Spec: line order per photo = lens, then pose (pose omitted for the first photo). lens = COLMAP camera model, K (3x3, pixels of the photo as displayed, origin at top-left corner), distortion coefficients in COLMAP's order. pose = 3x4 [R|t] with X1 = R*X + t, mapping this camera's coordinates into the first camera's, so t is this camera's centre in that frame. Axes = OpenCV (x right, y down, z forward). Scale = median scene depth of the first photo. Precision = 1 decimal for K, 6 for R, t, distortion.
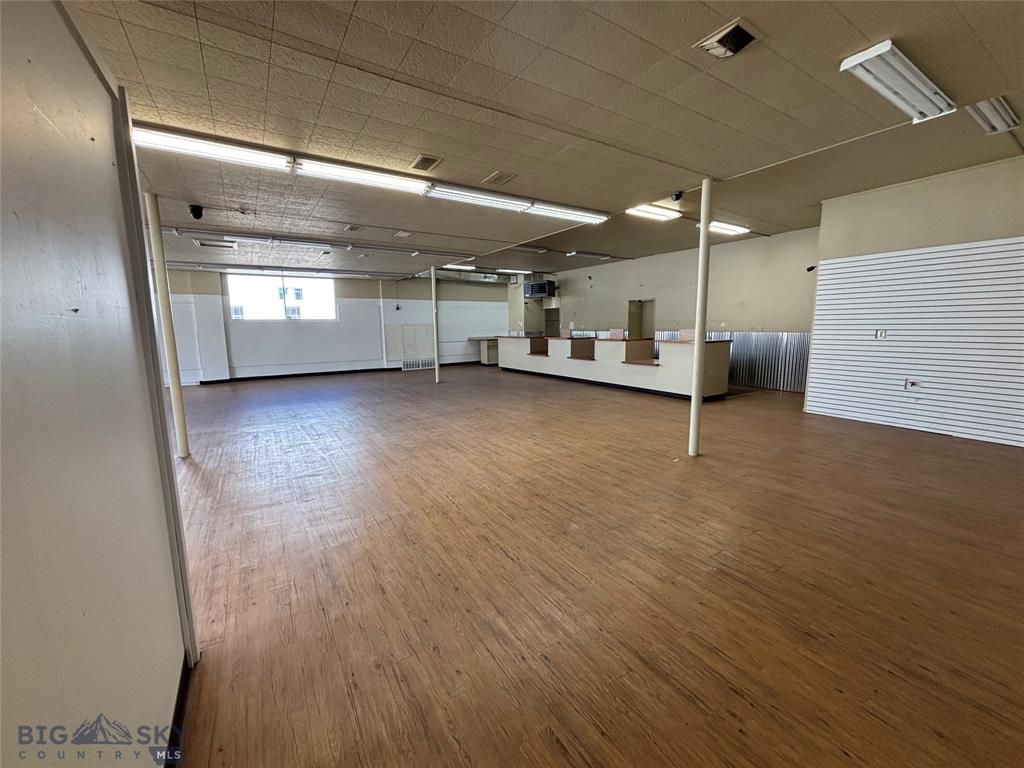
lens RADIAL K [[412.7, 0, 511.7], [0, 412.7, 380.6], [0, 0, 1]] dist [-0.002638, 0.002396]
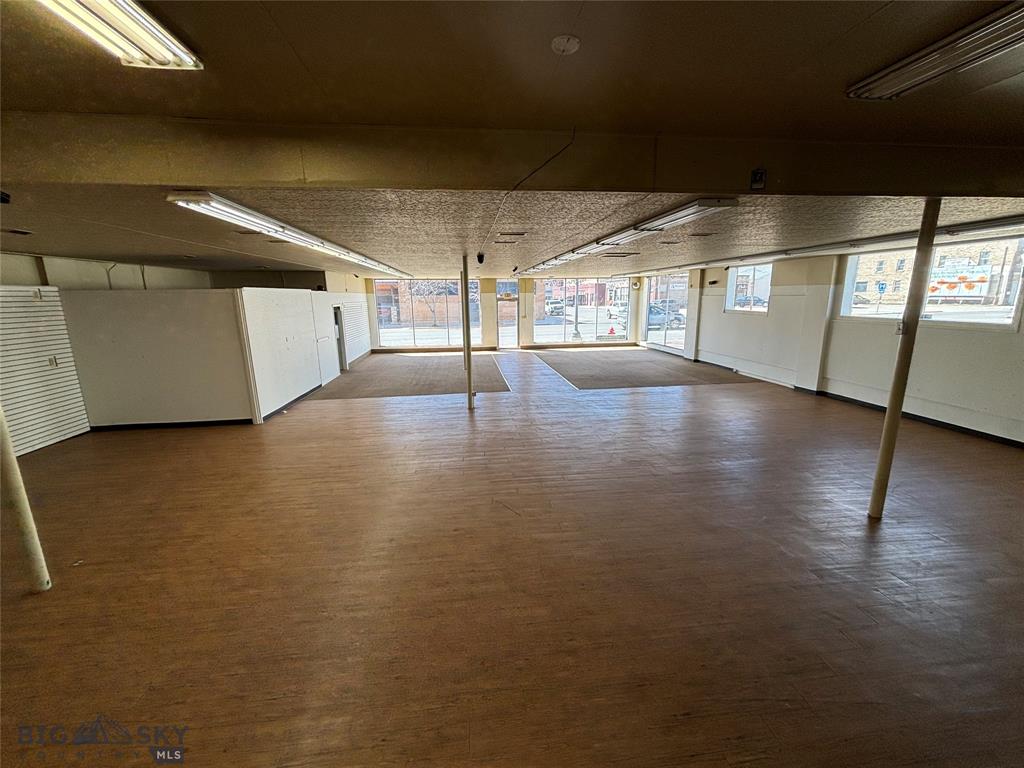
lens RADIAL K [[412.7, 0, 511.2], [0, 412.7, 384.3], [0, 0, 1]] dist [-0.002638, 0.002396]
pose [[-0.433476, 0.201408, -0.878370, 0.228569], [-0.106787, 0.956357, 0.271989, -0.142816], [0.894816, 0.211699, -0.393050, 0.659321]]
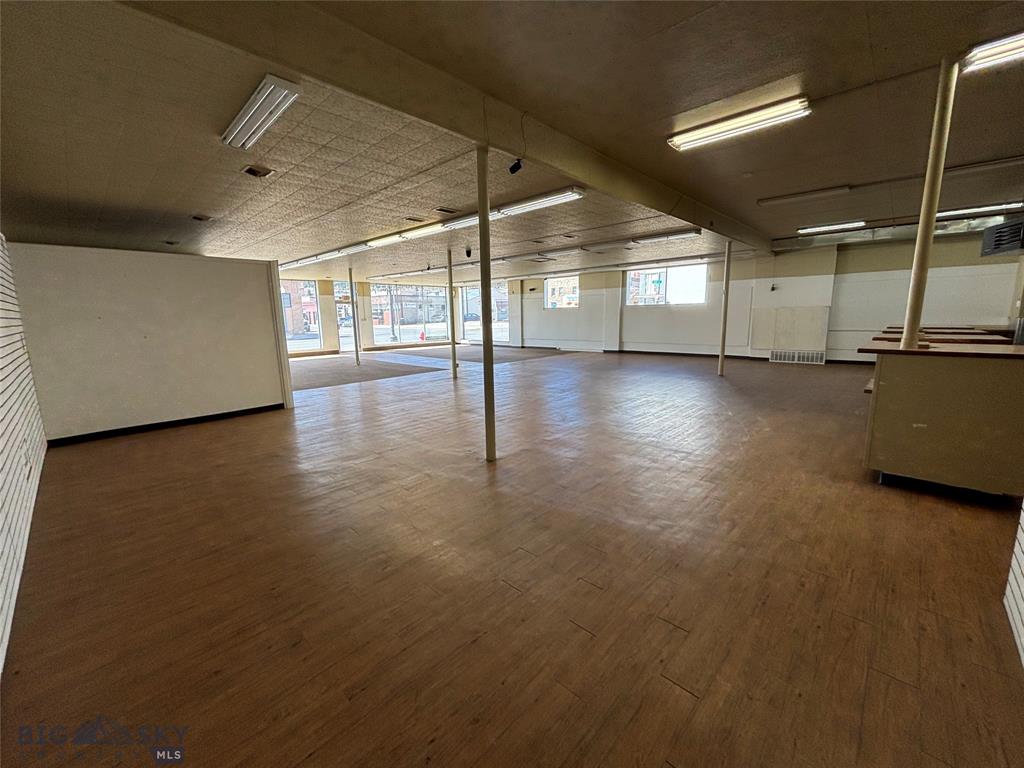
lens RADIAL K [[412.7, 0, 509.7], [0, 412.7, 383.4], [0, 0, 1]] dist [-0.002638, 0.002396]
pose [[0.237034, 0.163571, -0.957632, 0.455470], [-0.118409, 0.983239, 0.138636, -0.035980], [0.964258, 0.080531, 0.252429, 0.272337]]
